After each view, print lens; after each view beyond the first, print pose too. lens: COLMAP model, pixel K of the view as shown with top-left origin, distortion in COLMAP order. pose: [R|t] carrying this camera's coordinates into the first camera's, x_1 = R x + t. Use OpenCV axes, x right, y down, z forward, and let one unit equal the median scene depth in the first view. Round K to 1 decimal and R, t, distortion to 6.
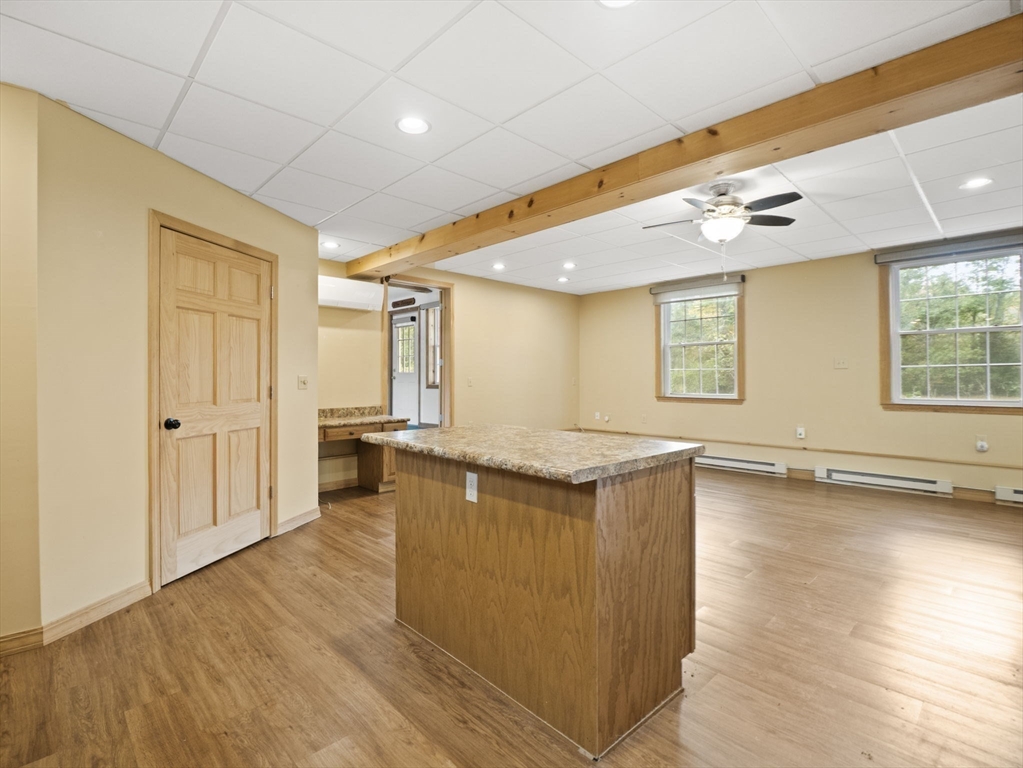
lens RADIAL K [[494.6, 0, 513.2], [0, 494.6, 374.1], [0, 0, 1]] dist [-0.003116, -0.001014]
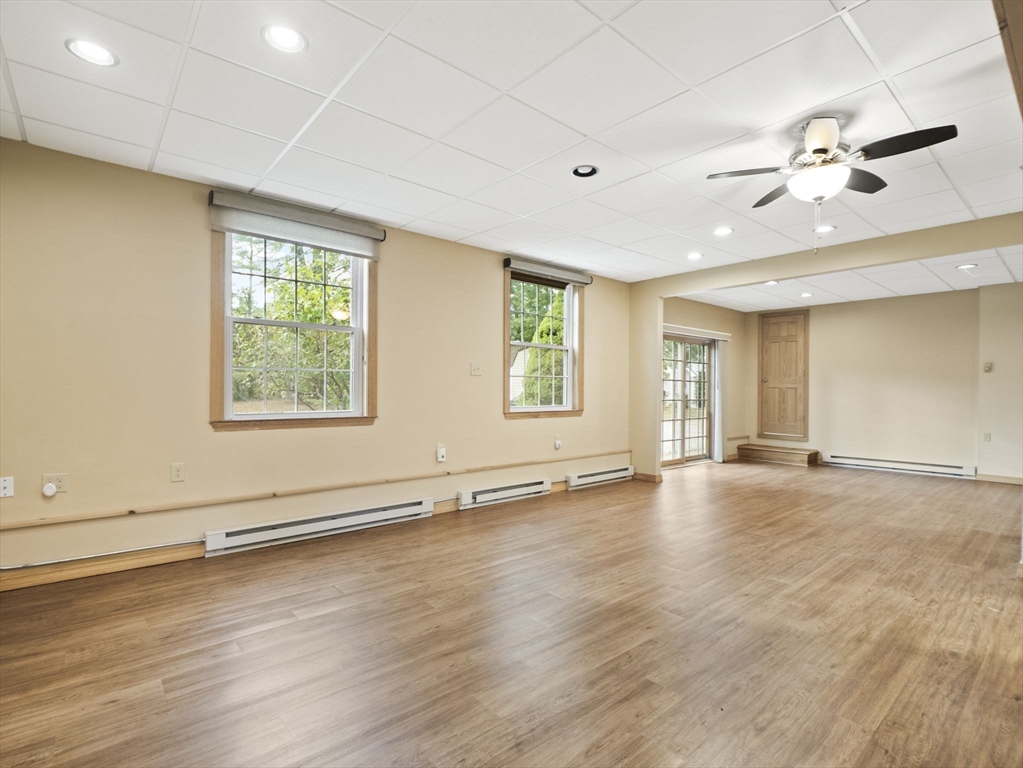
lens RADIAL K [[503.1, 0, 506.0], [0, 503.1, 386.0], [0, 0, 1]] dist [-0.001877, -0.011100]
pose [[0.075336, 0.007135, 0.997133, -0.417604], [-0.014170, 0.999881, -0.006084, 0.025135], [-0.997058, -0.013671, 0.075428, 1.645719]]
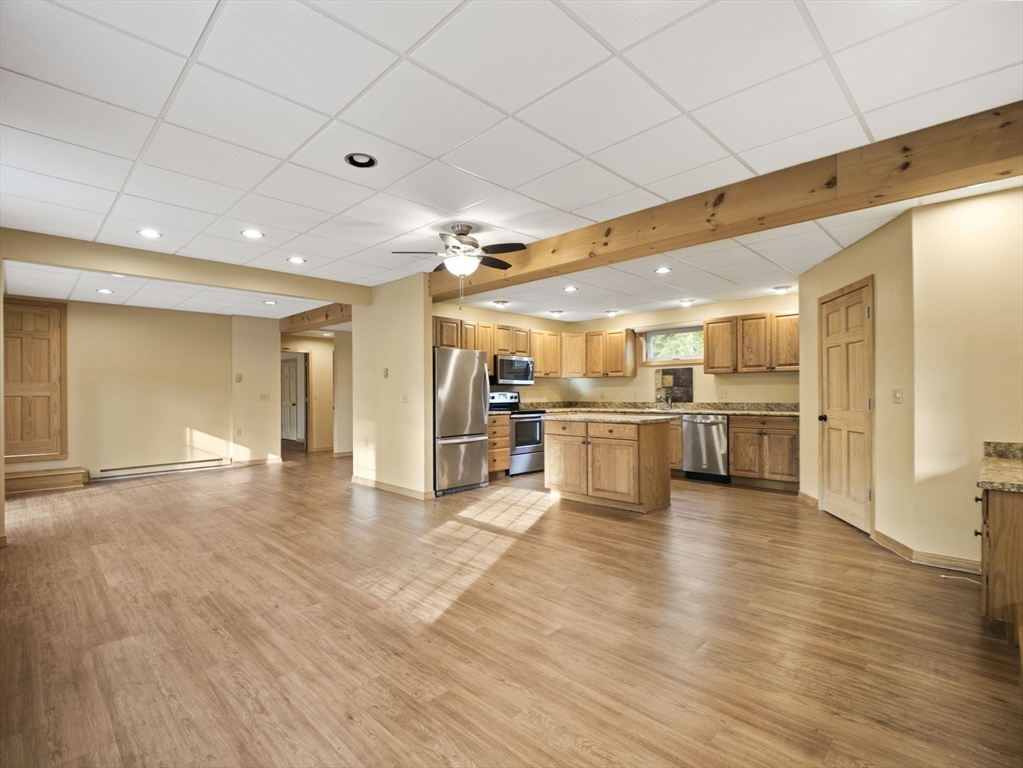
lens RADIAL K [[495.1, 0, 514.5], [0, 495.1, 385.8], [0, 0, 1]] dist [-0.007113, -0.001281]
pose [[-0.999757, 0.008419, -0.020361, 0.384151], [0.008820, 0.999767, -0.019679, 0.012727], [0.020191, -0.019853, -0.999599, 2.516795]]
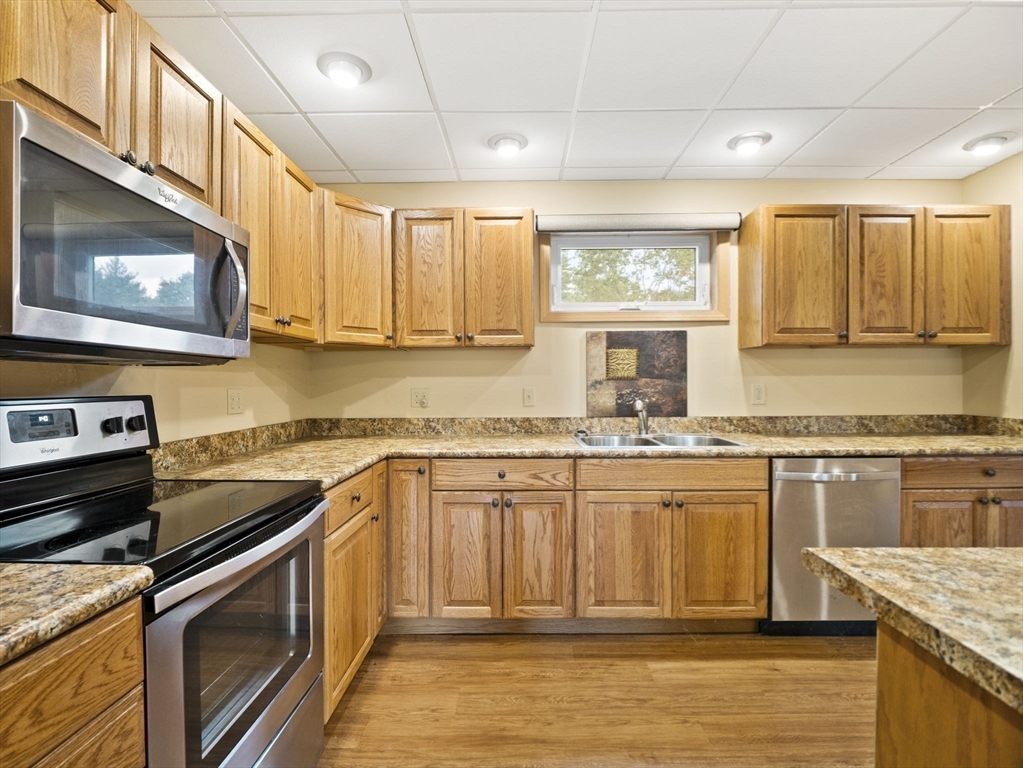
lens RADIAL K [[495.1, 0, 514.5], [0, 495.1, 385.8], [0, 0, 1]] dist [-0.007113, -0.001281]
pose [[-0.705971, 0.009221, -0.708181, 0.407972], [0.009999, 0.999945, 0.003053, -0.014258], [0.708170, -0.004925, -0.706025, 0.559535]]
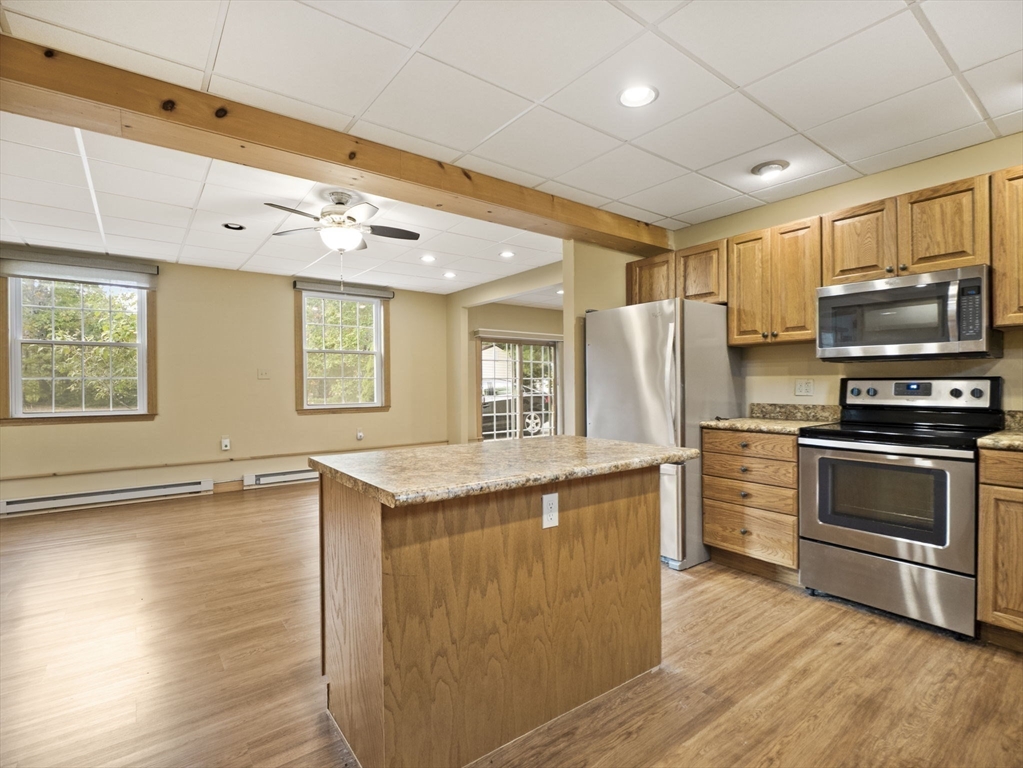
lens RADIAL K [[495.1, 0, 514.5], [0, 495.1, 385.8], [0, 0, 1]] dist [-0.007113, -0.001281]
pose [[0.122419, -0.002431, 0.992476, -0.616481], [0.002574, 0.999994, 0.002132, 0.005160], [-0.992475, 0.002294, 0.122424, 0.619599]]
